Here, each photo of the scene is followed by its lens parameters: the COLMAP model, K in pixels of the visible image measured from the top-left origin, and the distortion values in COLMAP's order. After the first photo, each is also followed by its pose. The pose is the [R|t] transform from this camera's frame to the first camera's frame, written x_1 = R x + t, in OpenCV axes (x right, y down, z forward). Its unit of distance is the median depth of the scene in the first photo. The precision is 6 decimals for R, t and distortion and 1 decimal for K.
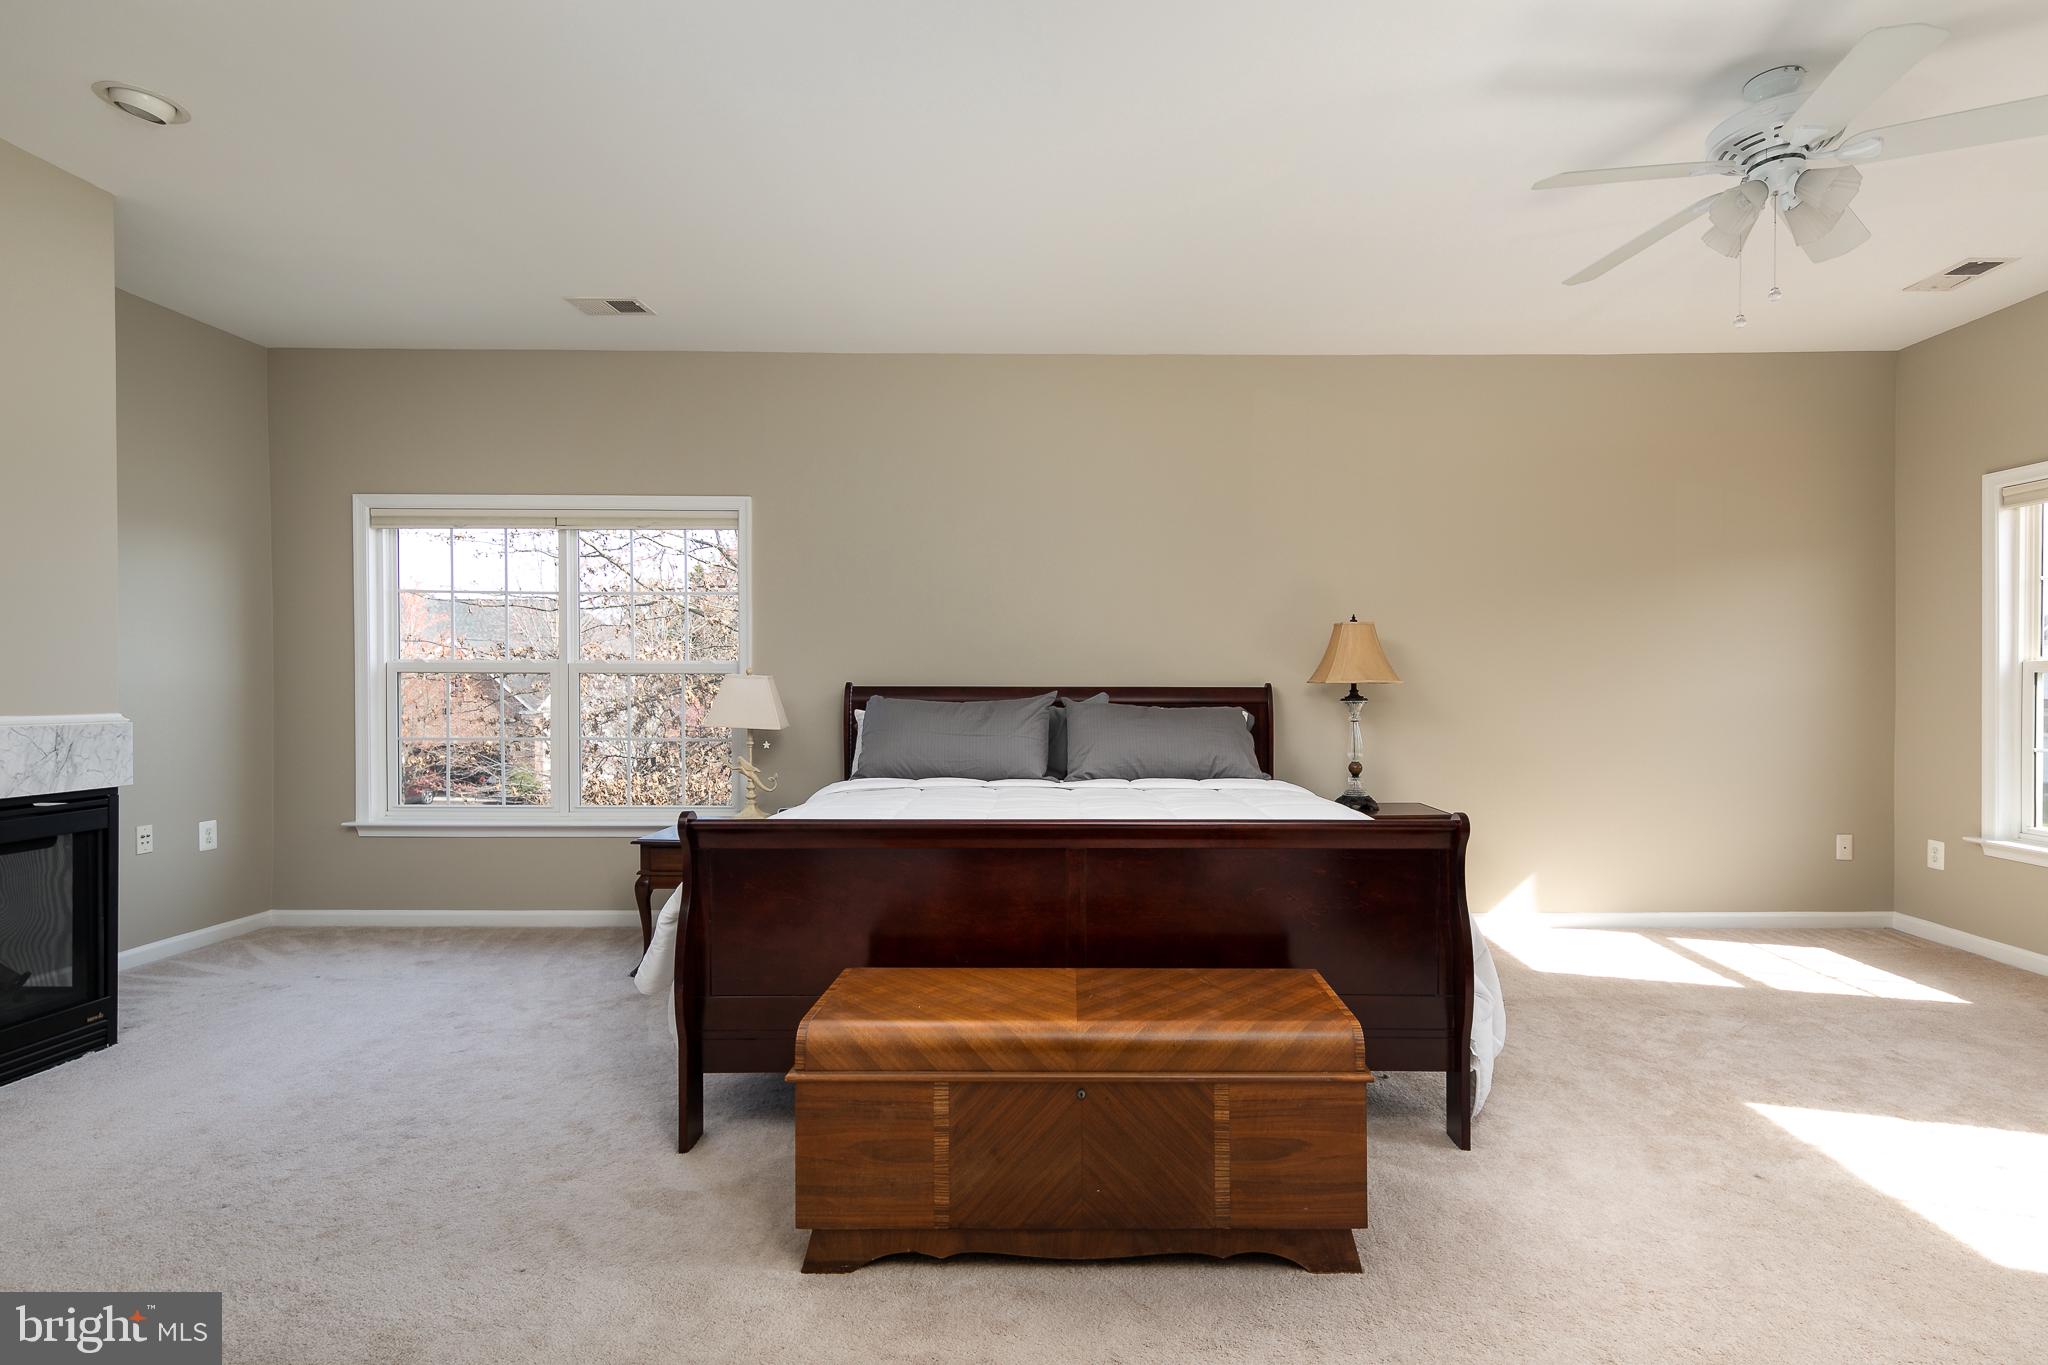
lens RADIAL K [[996.9, 0, 1025.6], [0, 996.9, 684.0], [0, 0, 1]] dist [0.006314, -0.001875]
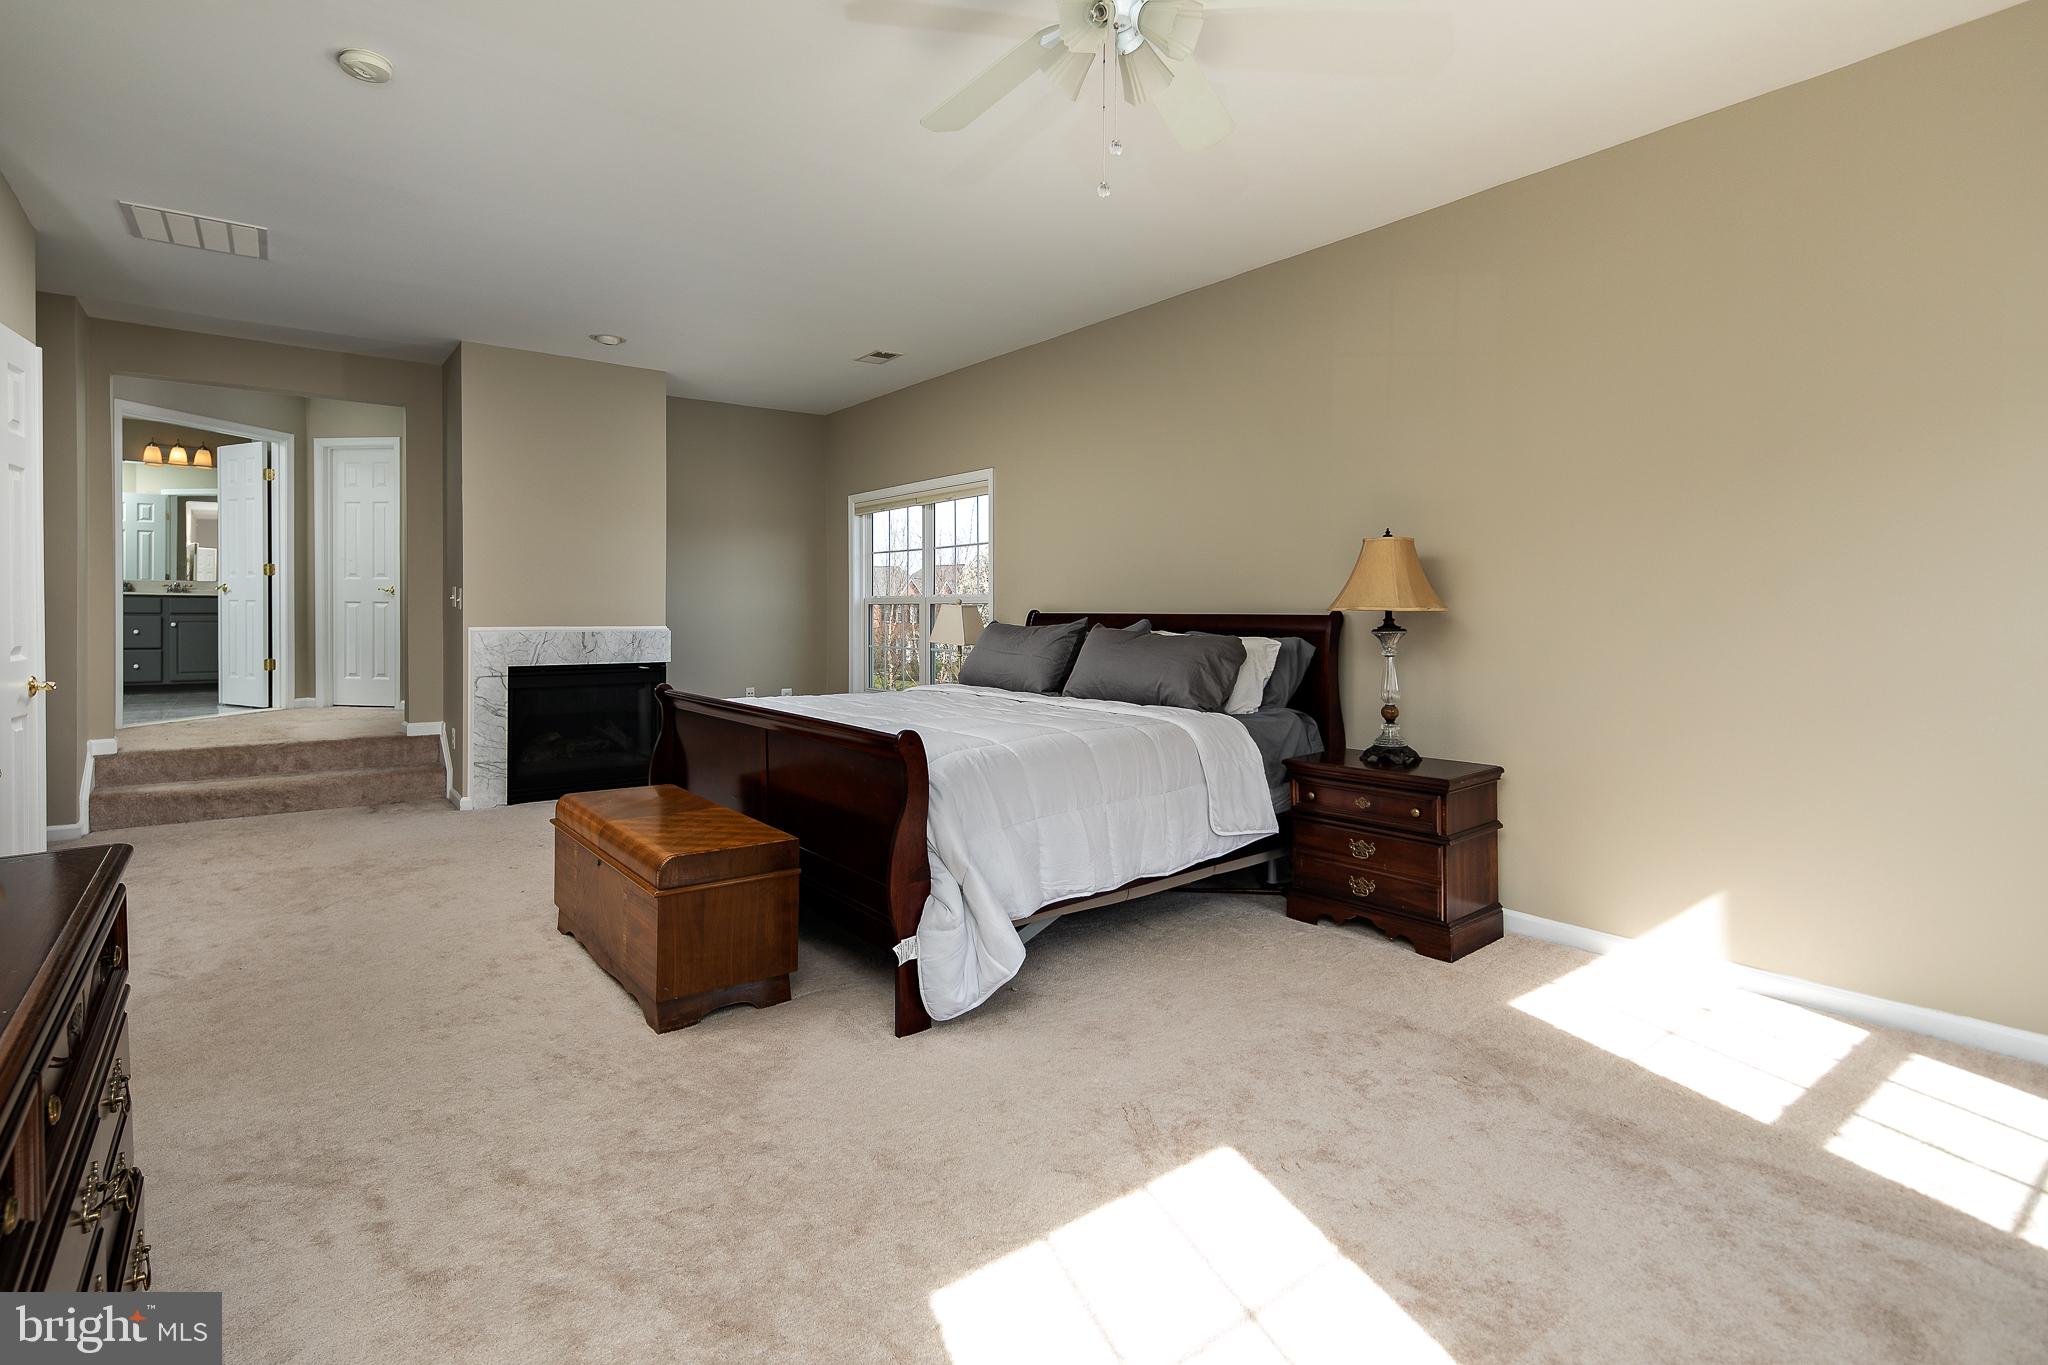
lens RADIAL K [[996.9, 0, 1045.3], [0, 996.9, 620.1], [0, 0, 1]] dist [0.006314, -0.001875]
pose [[0.604351, 0.007242, -0.796685, 0.822077], [0.001261, 0.999949, 0.010047, -0.001674], [0.796717, -0.007077, 0.604311, 0.265761]]
